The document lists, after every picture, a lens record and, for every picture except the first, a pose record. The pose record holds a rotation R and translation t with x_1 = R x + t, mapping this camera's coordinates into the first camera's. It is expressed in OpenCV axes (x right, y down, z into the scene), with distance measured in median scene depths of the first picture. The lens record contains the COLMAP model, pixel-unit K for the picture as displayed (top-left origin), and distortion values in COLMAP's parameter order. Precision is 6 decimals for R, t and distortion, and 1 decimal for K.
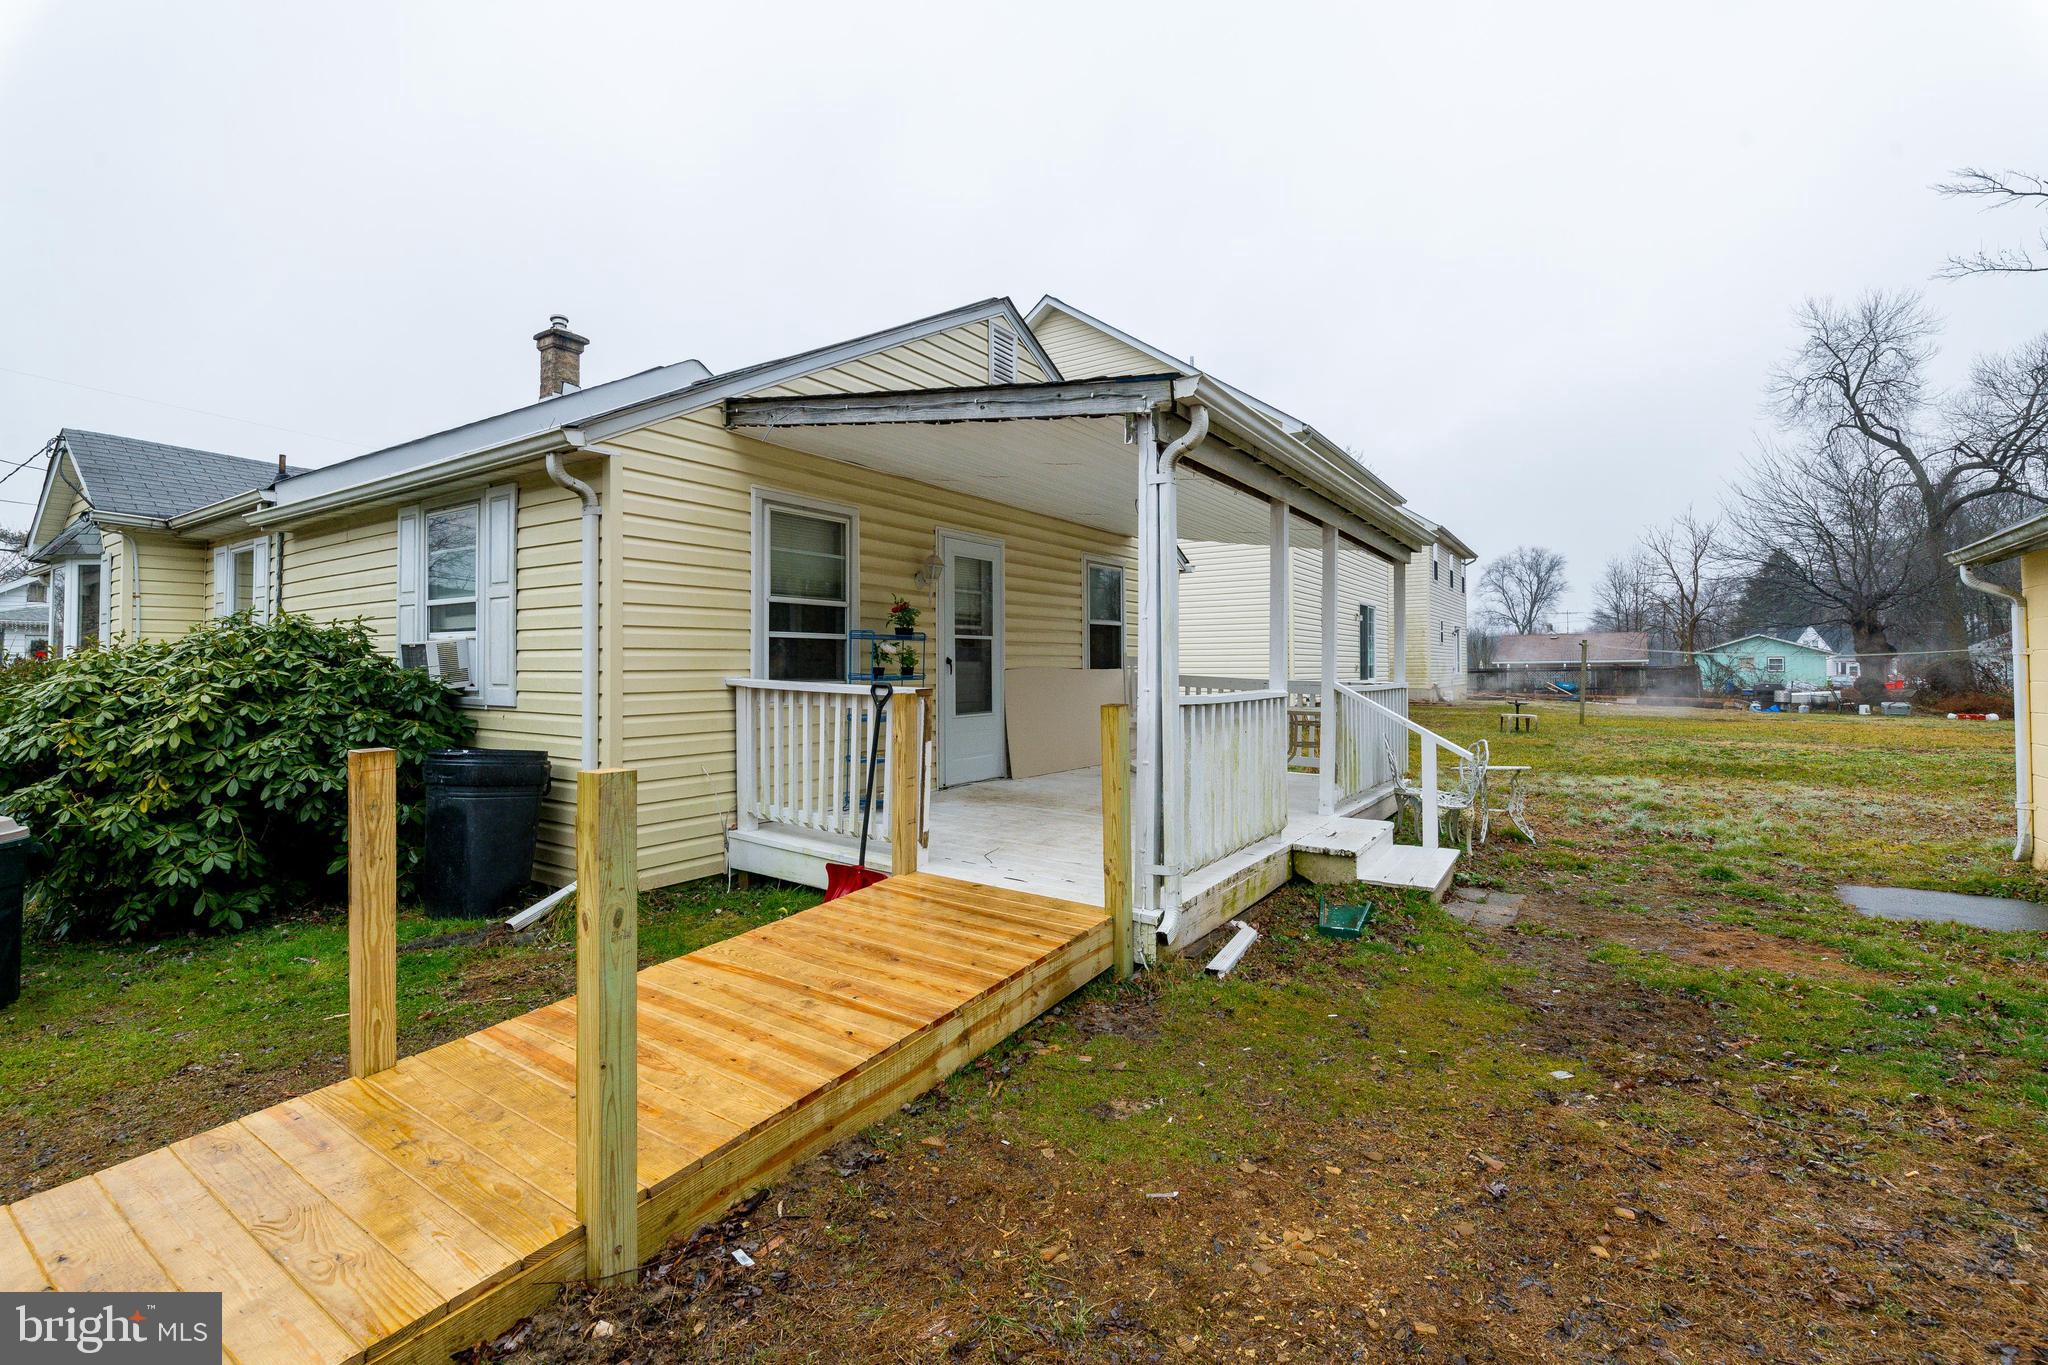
lens RADIAL K [[895.9, 0, 1016.1], [0, 895.9, 661.2], [0, 0, 1]] dist [-0.020023, -0.000053]
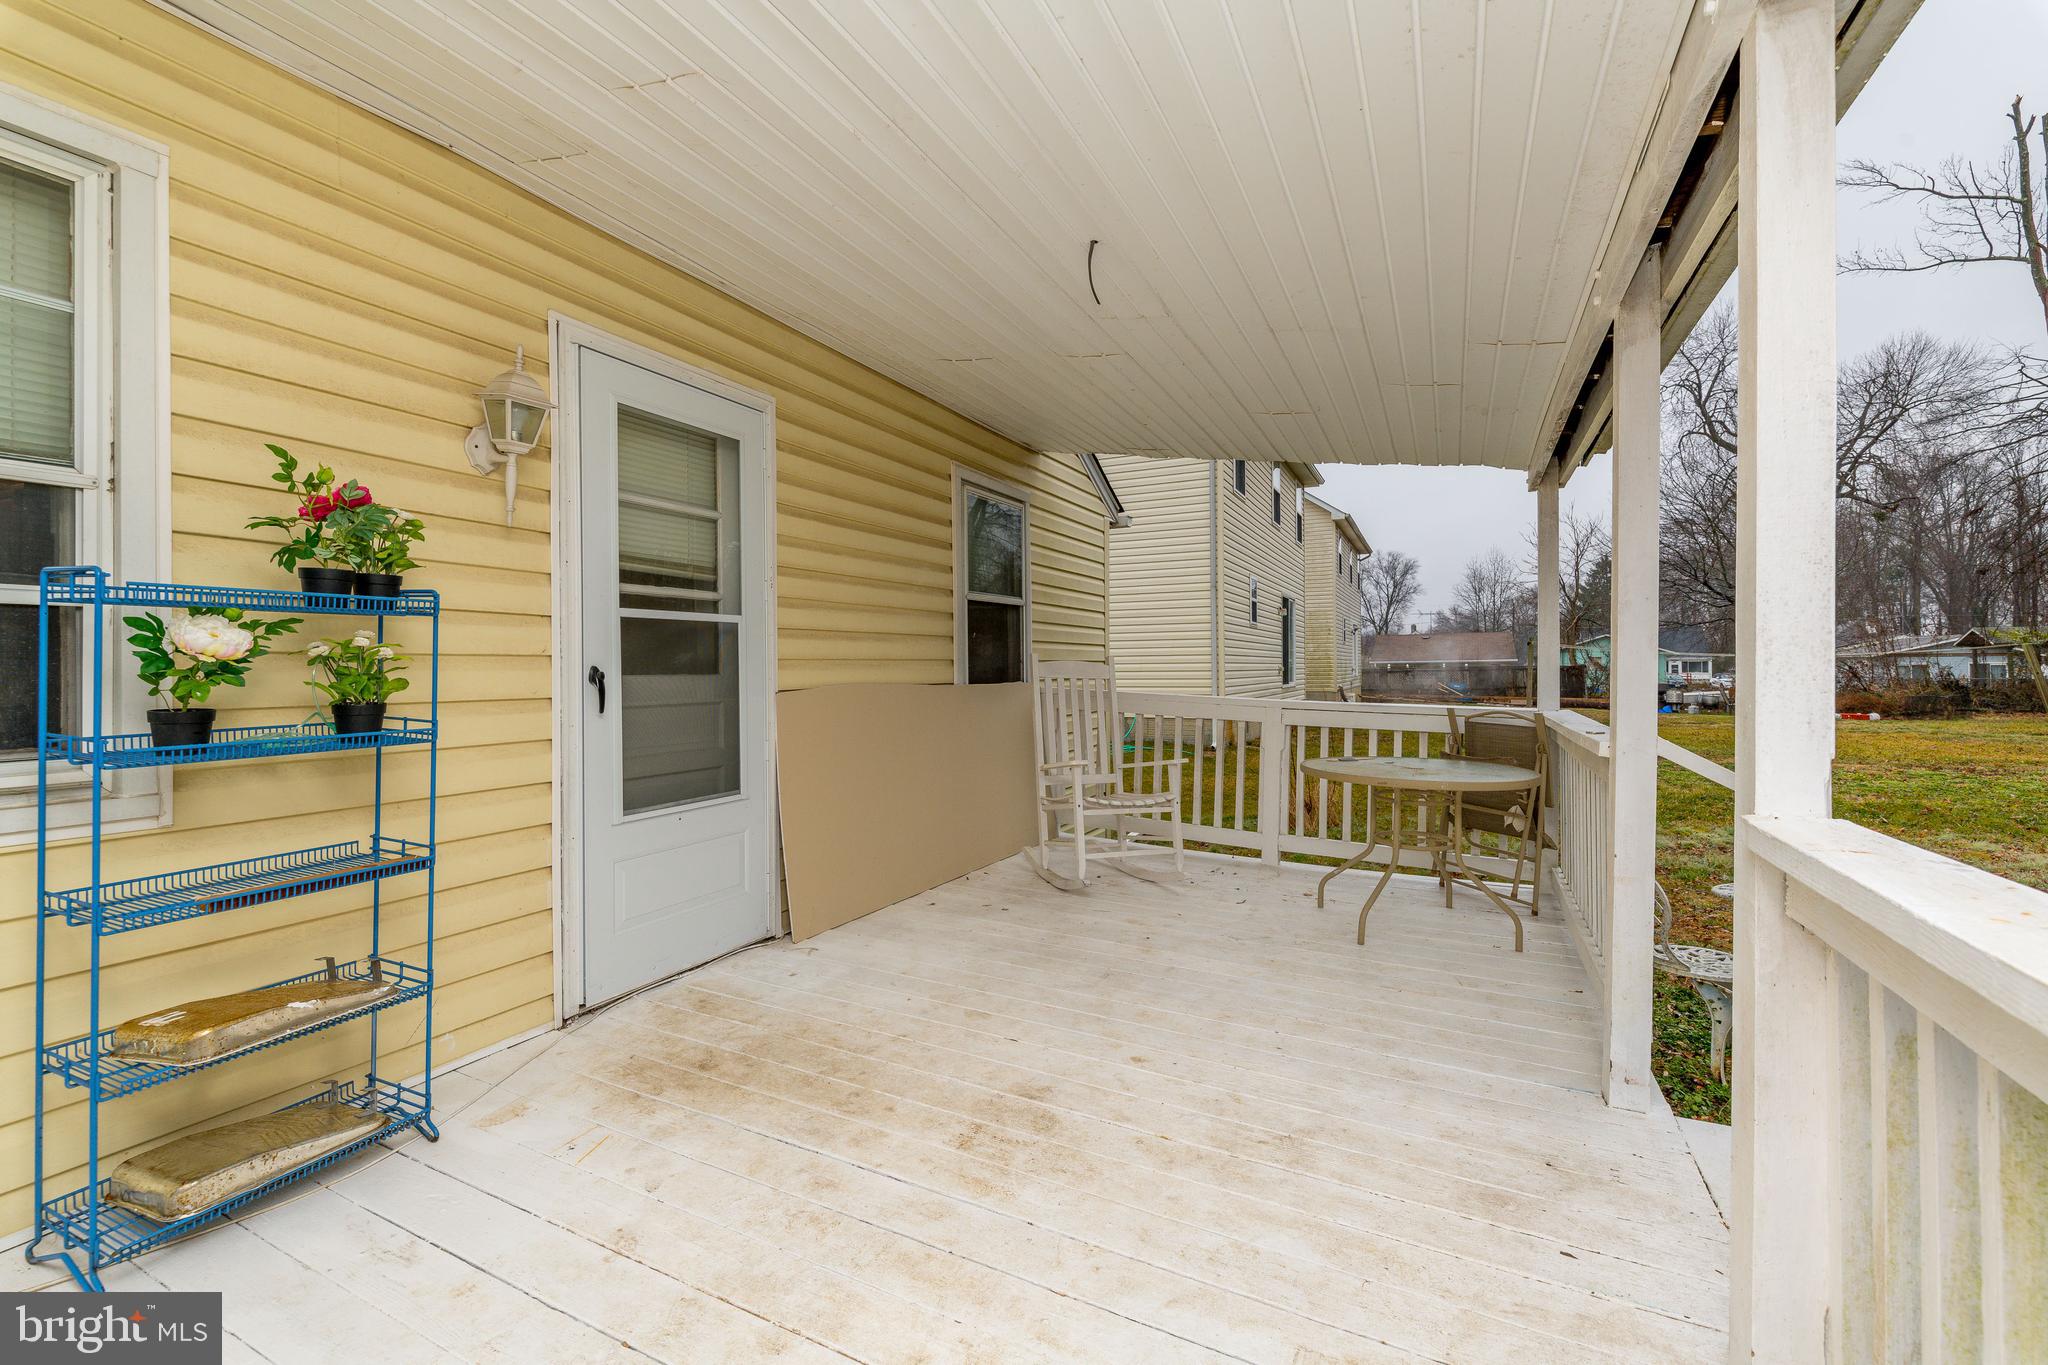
lens RADIAL K [[895.9, 0, 988.4], [0, 895.9, 667.8], [0, 0, 1]] dist [-0.020023, -0.000053]
pose [[0.994337, -0.003376, 0.106223, 0.014501], [0.002662, 0.999973, 0.006871, -0.001833], [-0.106244, -0.006550, 0.994319, 0.177004]]
